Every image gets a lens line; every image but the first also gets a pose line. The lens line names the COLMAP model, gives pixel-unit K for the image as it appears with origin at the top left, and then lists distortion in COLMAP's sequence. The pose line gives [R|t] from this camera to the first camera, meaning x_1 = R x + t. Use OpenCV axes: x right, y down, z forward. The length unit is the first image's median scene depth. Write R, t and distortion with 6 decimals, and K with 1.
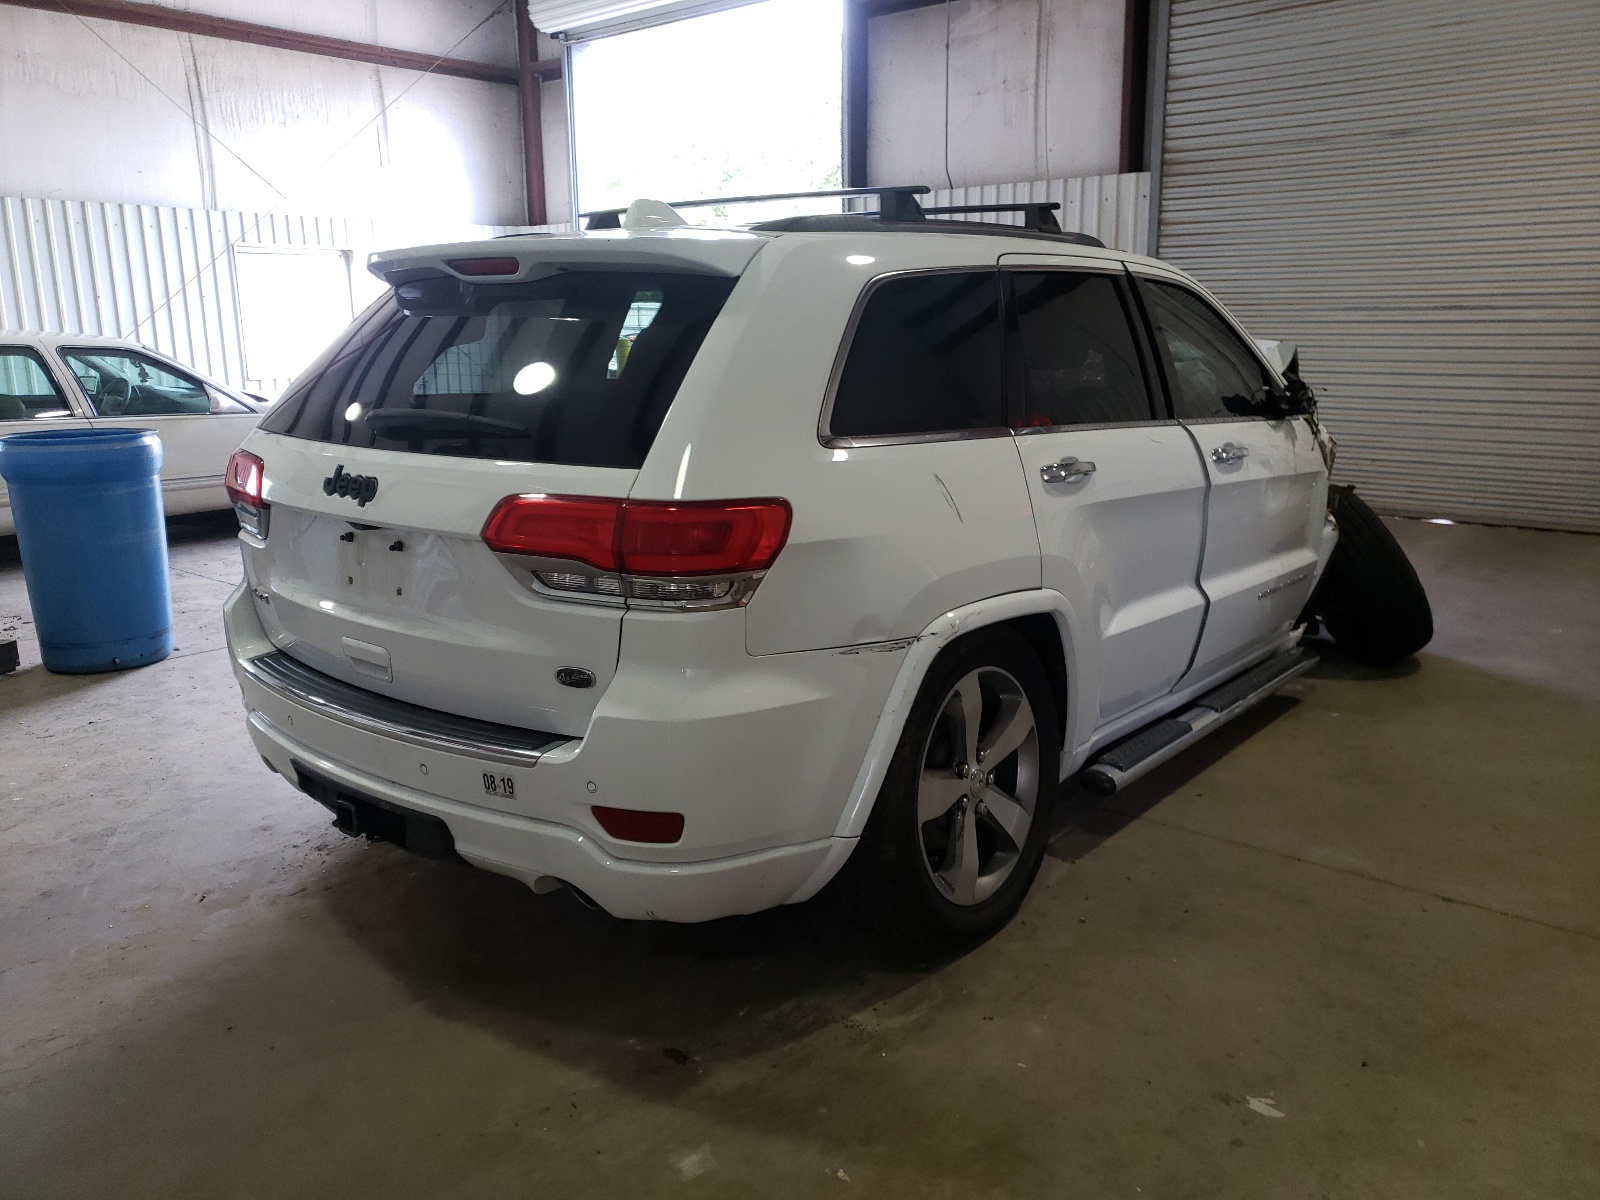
lens RADIAL K [[1269.5, 0, 800.0], [0, 1269.5, 600.0], [0, 0, 1]] dist [0.013969, 0.008541]
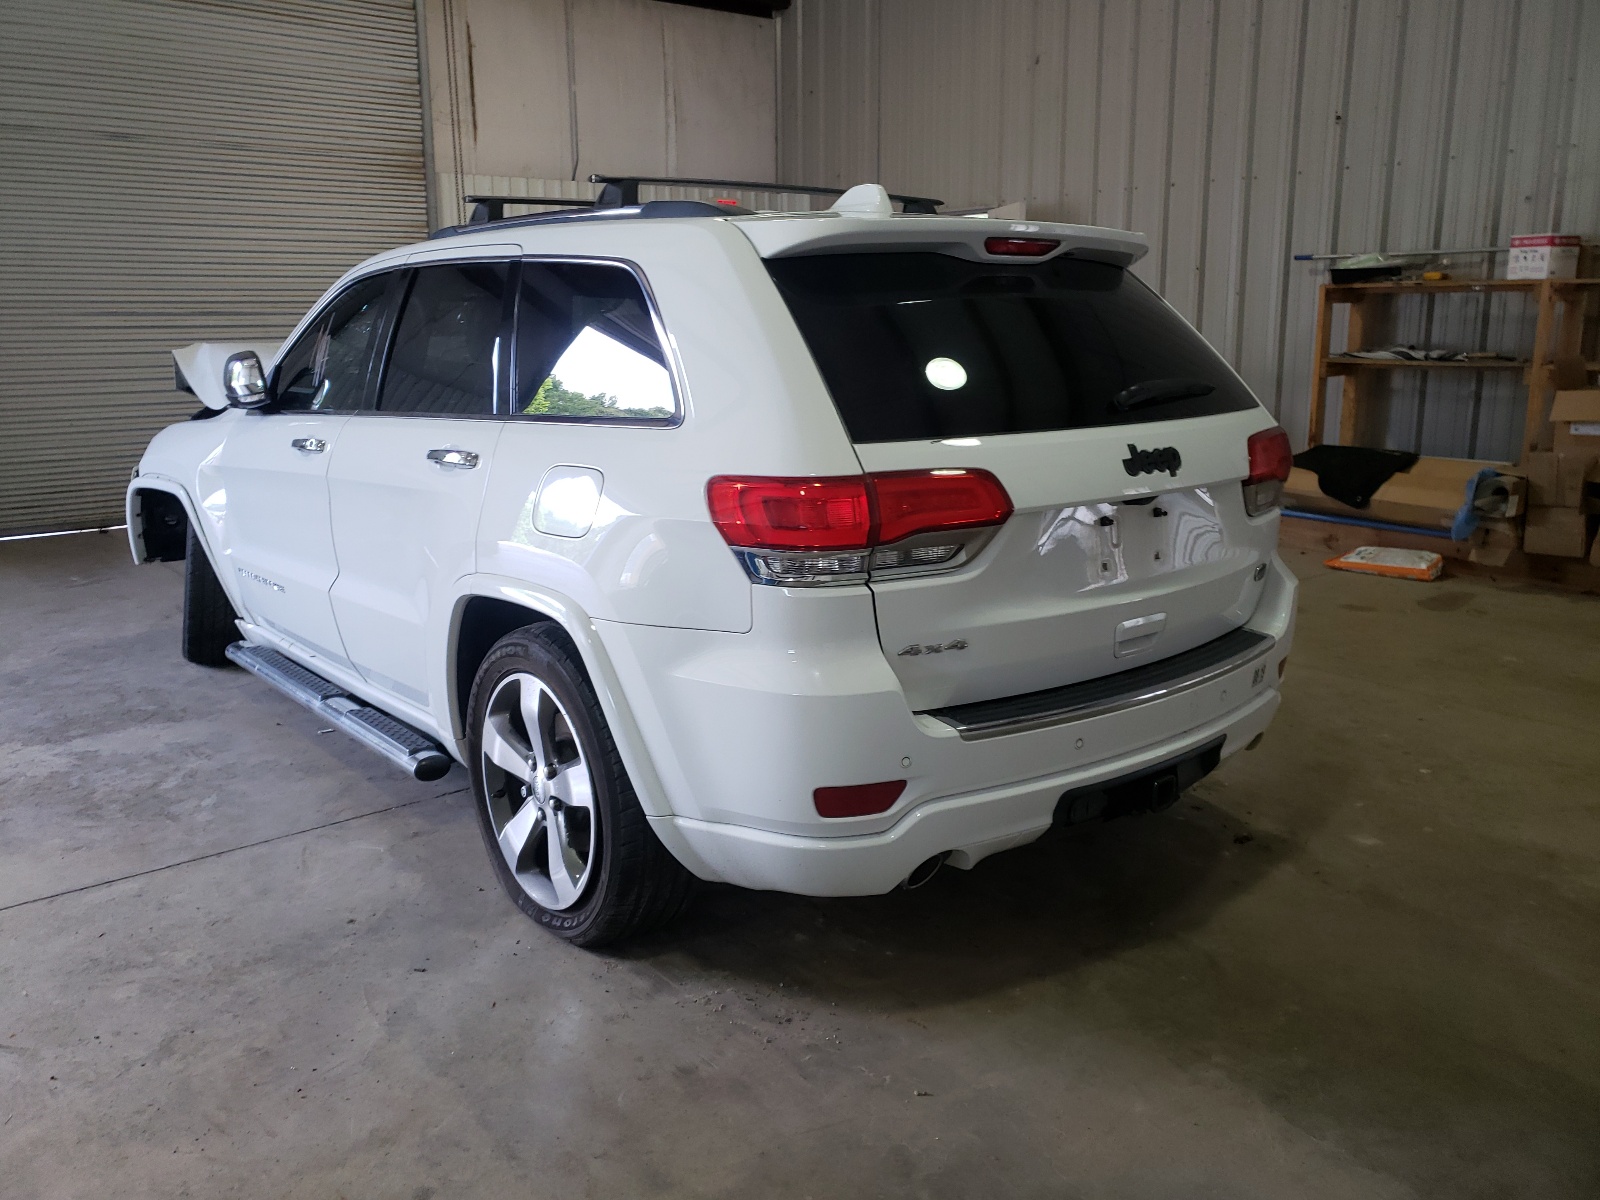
lens RADIAL K [[1278.8, 0, 793.5], [0, 1278.8, 574.5], [0, 0, 1]] dist [0.021296, 0.008843]
pose [[0.185652, -0.189395, 0.964190, -1.388477], [0.223103, 0.963746, 0.146350, -0.212723], [-0.956953, 0.187944, 0.221176, 1.051945]]
